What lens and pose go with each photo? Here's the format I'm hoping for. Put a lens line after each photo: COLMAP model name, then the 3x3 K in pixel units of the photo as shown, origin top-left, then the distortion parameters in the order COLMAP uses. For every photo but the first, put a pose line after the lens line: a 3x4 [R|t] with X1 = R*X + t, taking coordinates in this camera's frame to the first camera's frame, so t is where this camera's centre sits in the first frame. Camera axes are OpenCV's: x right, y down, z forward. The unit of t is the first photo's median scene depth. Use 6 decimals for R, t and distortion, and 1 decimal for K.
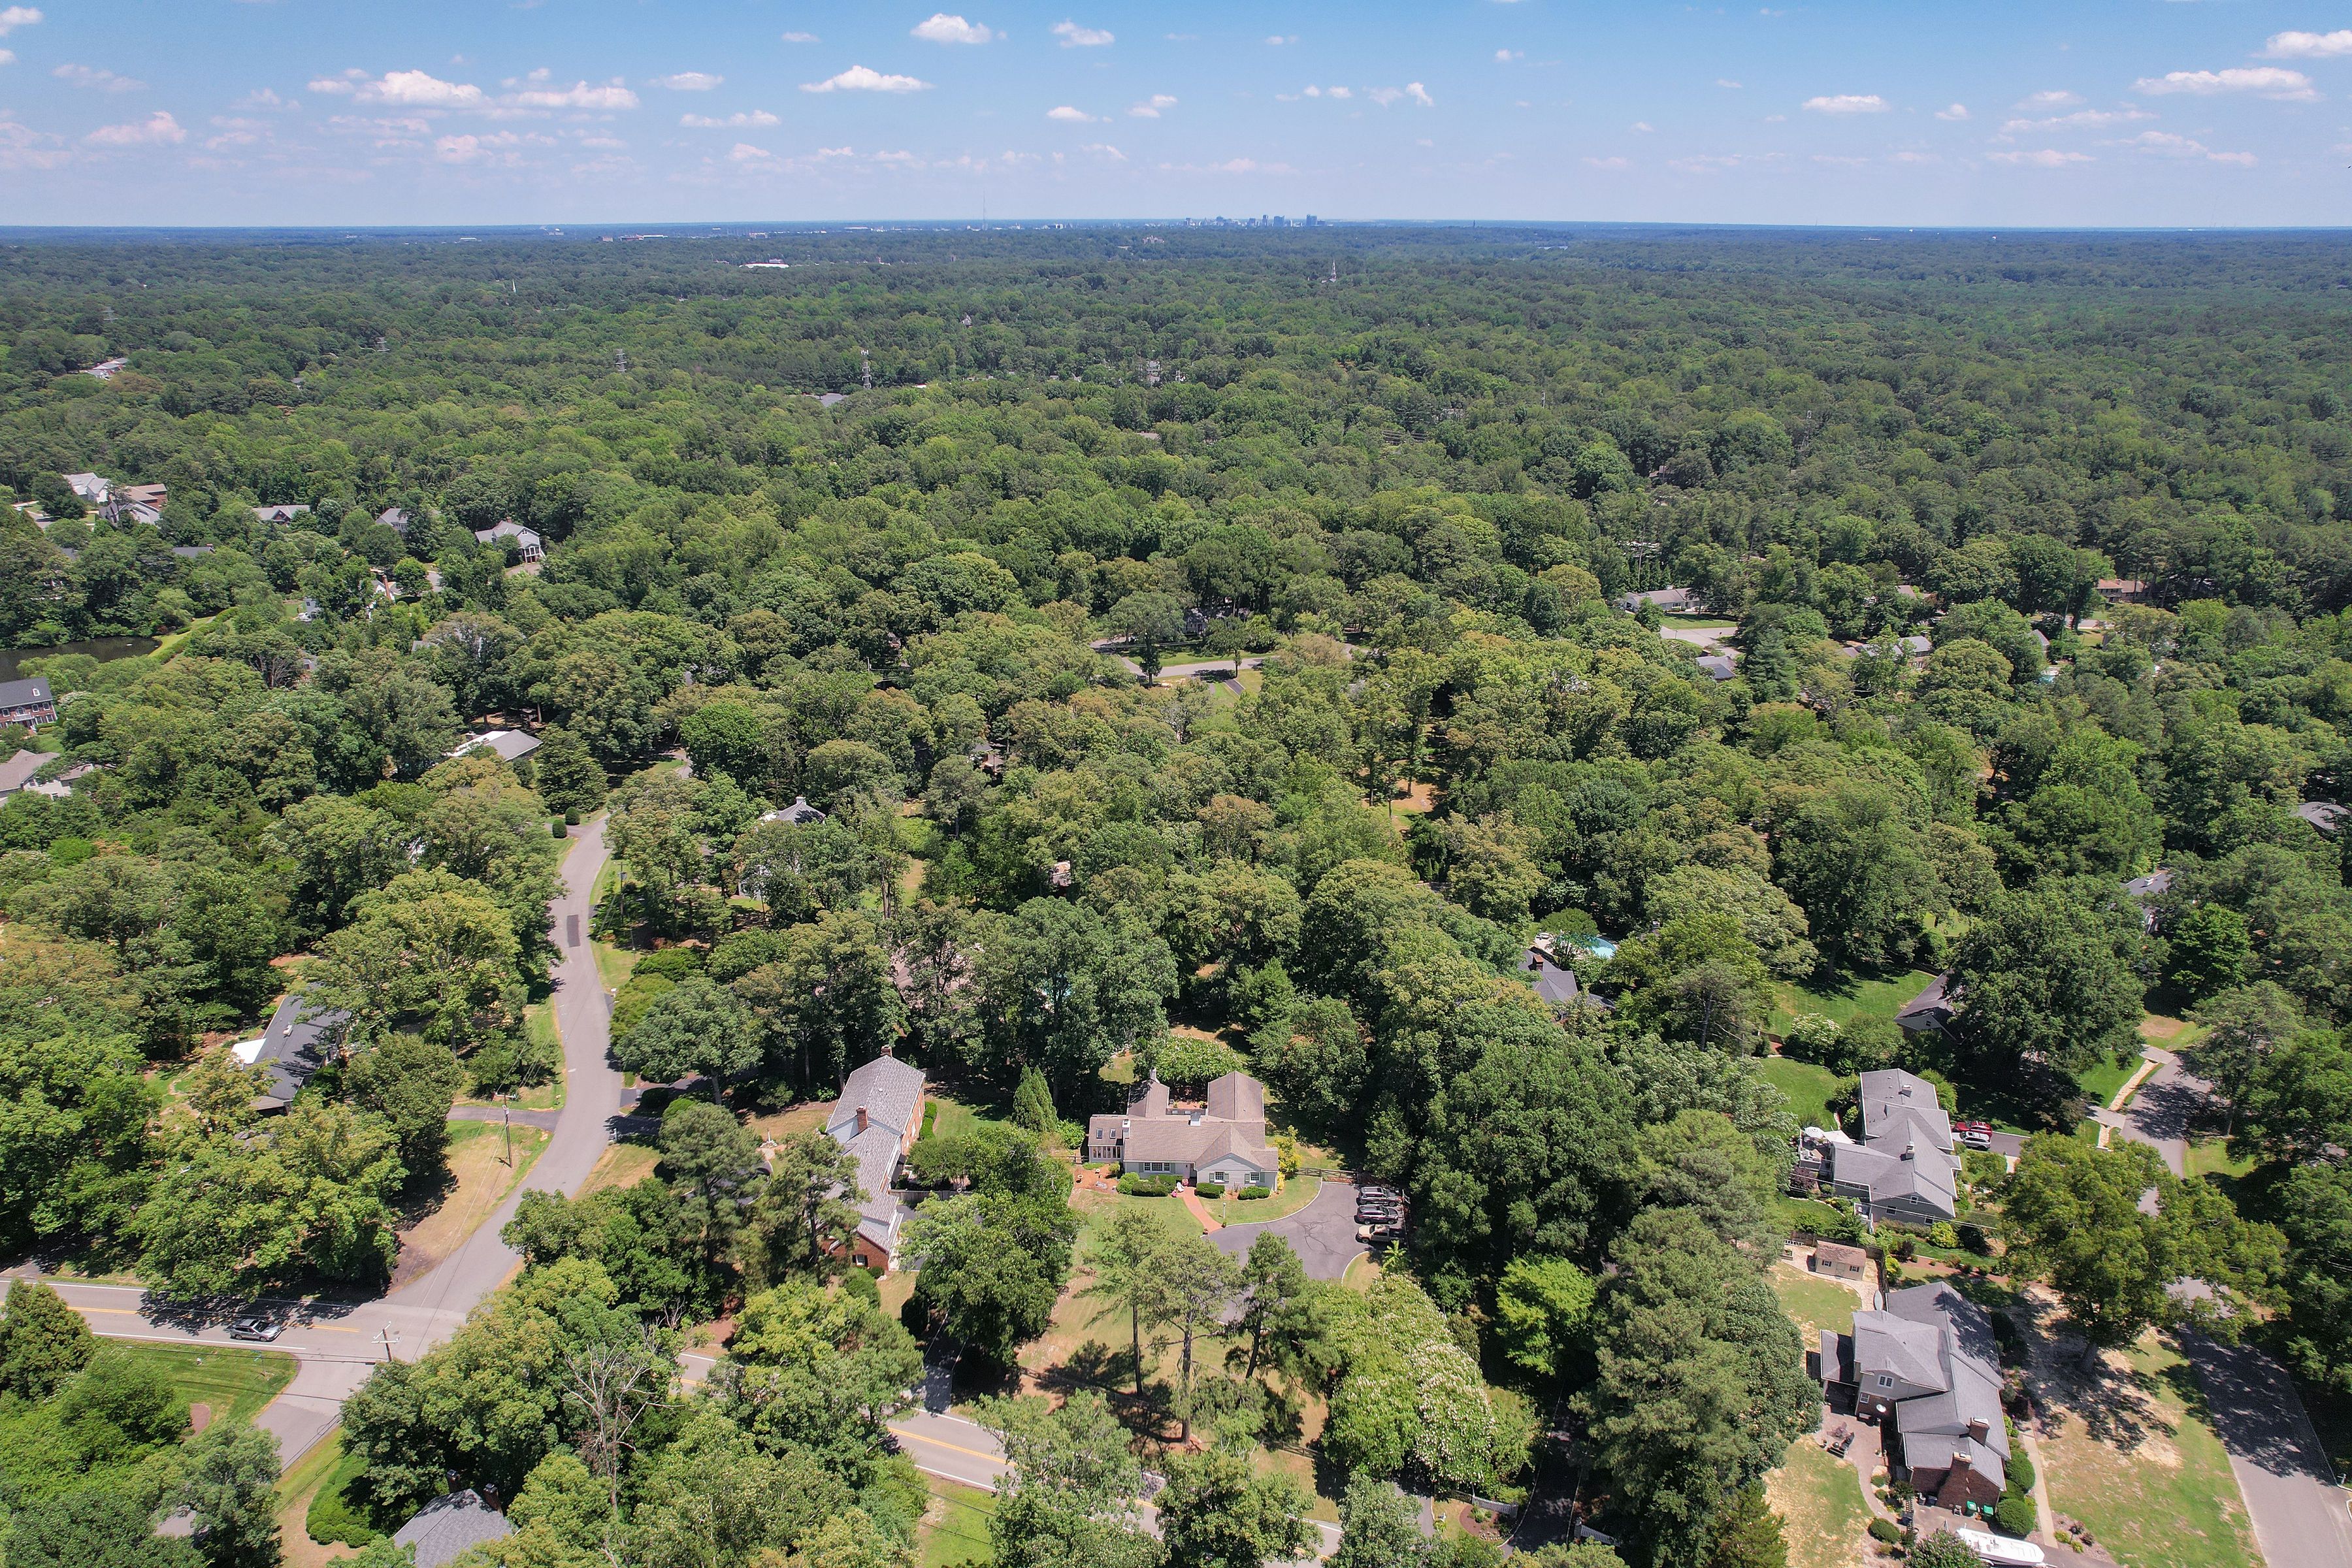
lens RADIAL K [[1504.1, 0, 1182.1], [0, 1504.1, 773.7], [0, 0, 1]] dist [-0.072609, 0.063751]
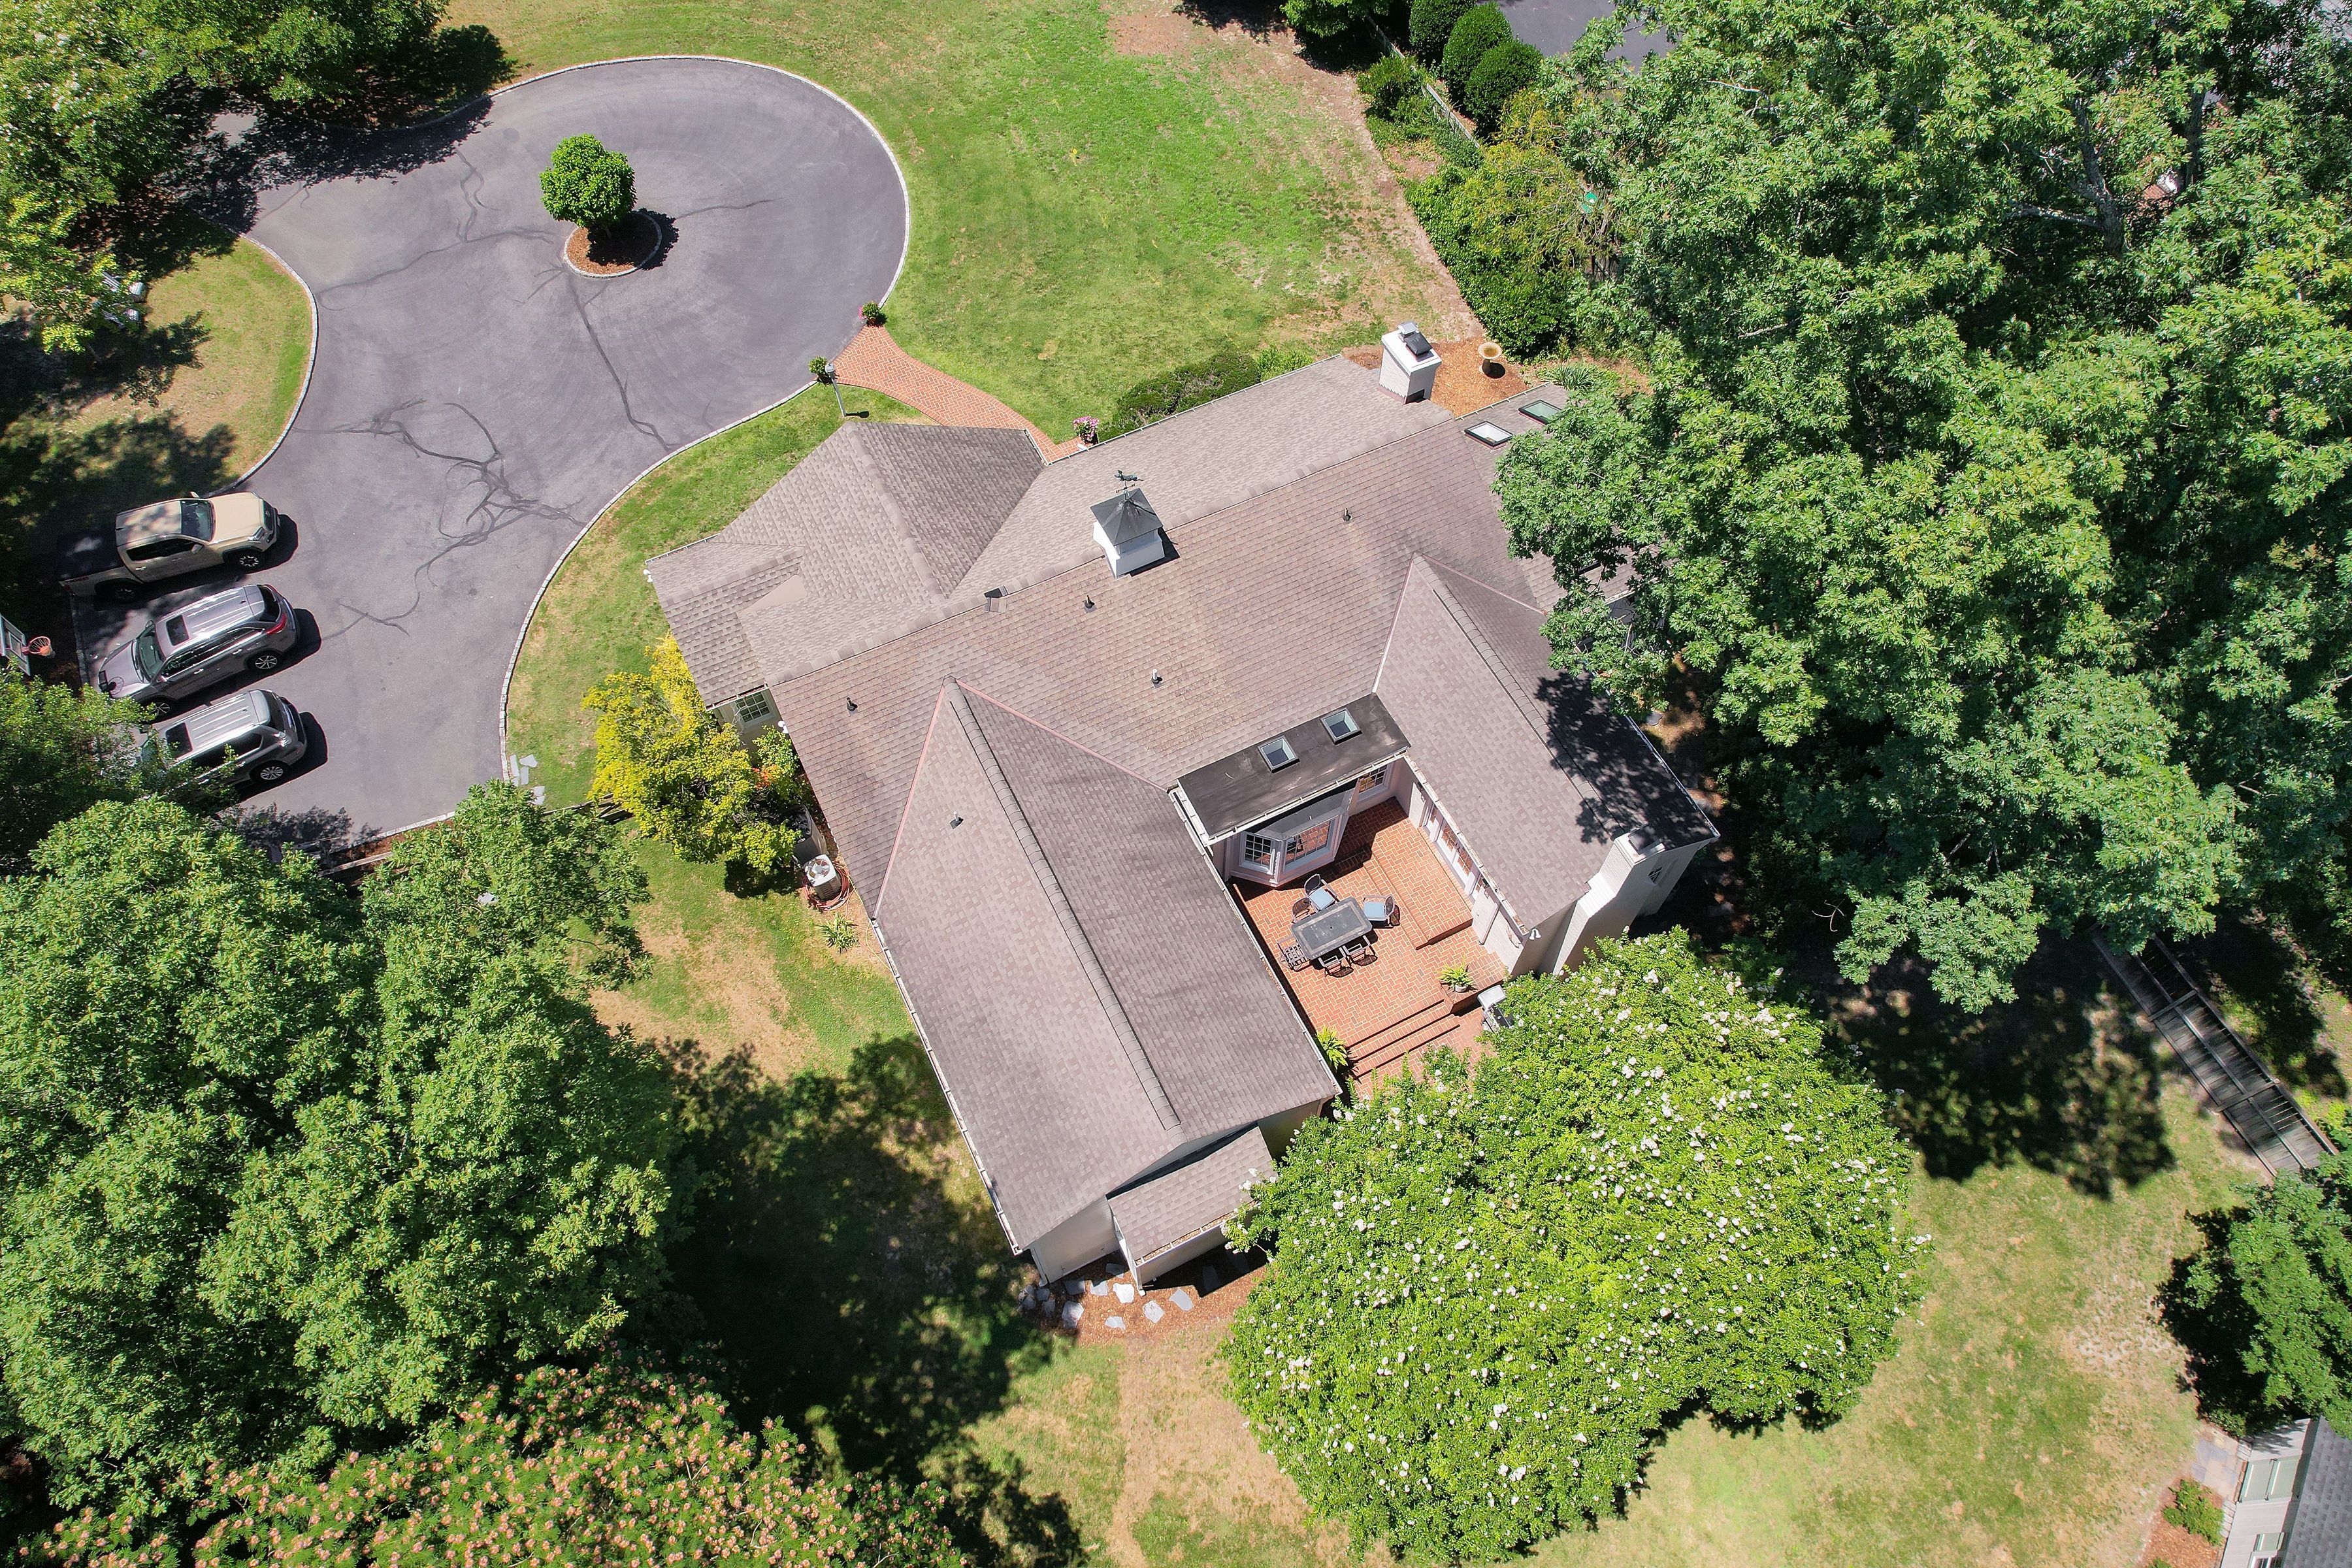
lens RADIAL K [[1504.1, 0, 1186.2], [0, 1504.1, 788.4], [0, 0, 1]] dist [-0.072609, 0.063751]
pose [[-0.879468, 0.416182, -0.230928, 0.058203], [-0.166238, 0.186035, 0.968378, 0.059593], [0.445982, 0.890047, -0.094426, 1.058457]]
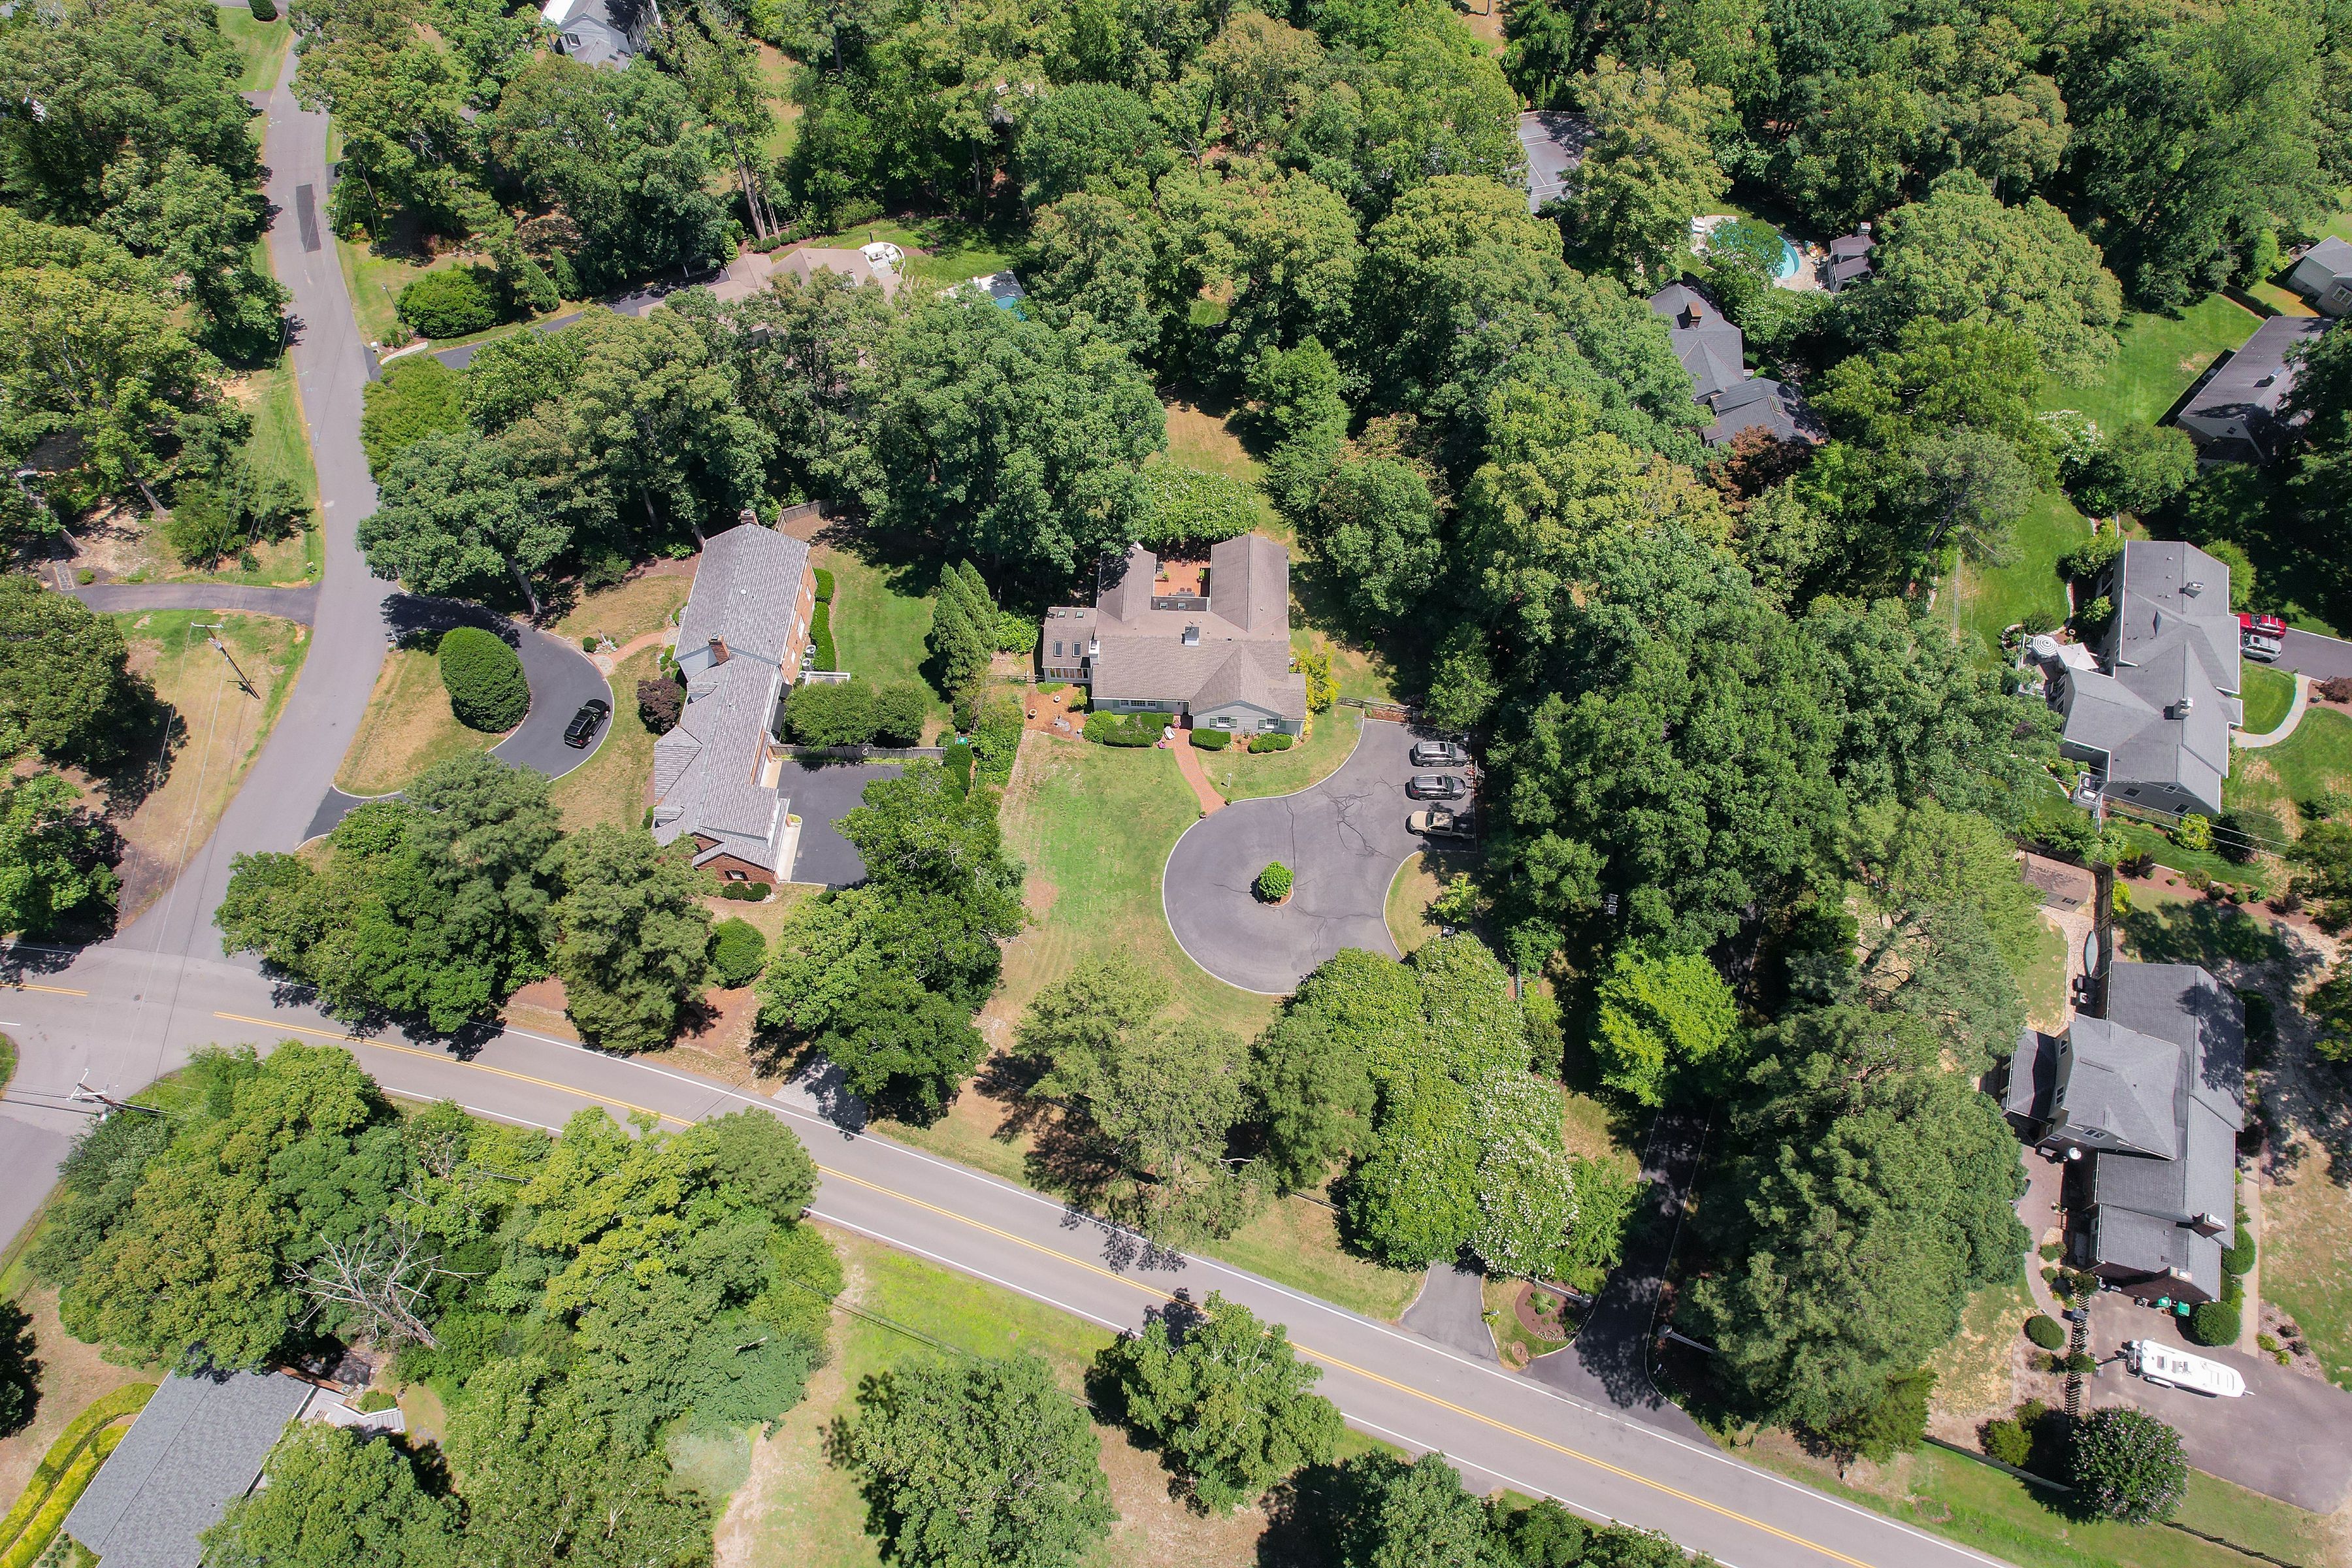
lens RADIAL K [[1504.1, 0, 1186.1], [0, 1504.1, 783.9], [0, 0, 1]] dist [-0.072609, 0.063751]
pose [[0.999972, 0.007377, -0.001314, 0.007682], [-0.005029, 0.790778, 0.612082, -0.150276], [0.005555, -0.612059, 0.790793, 0.399712]]
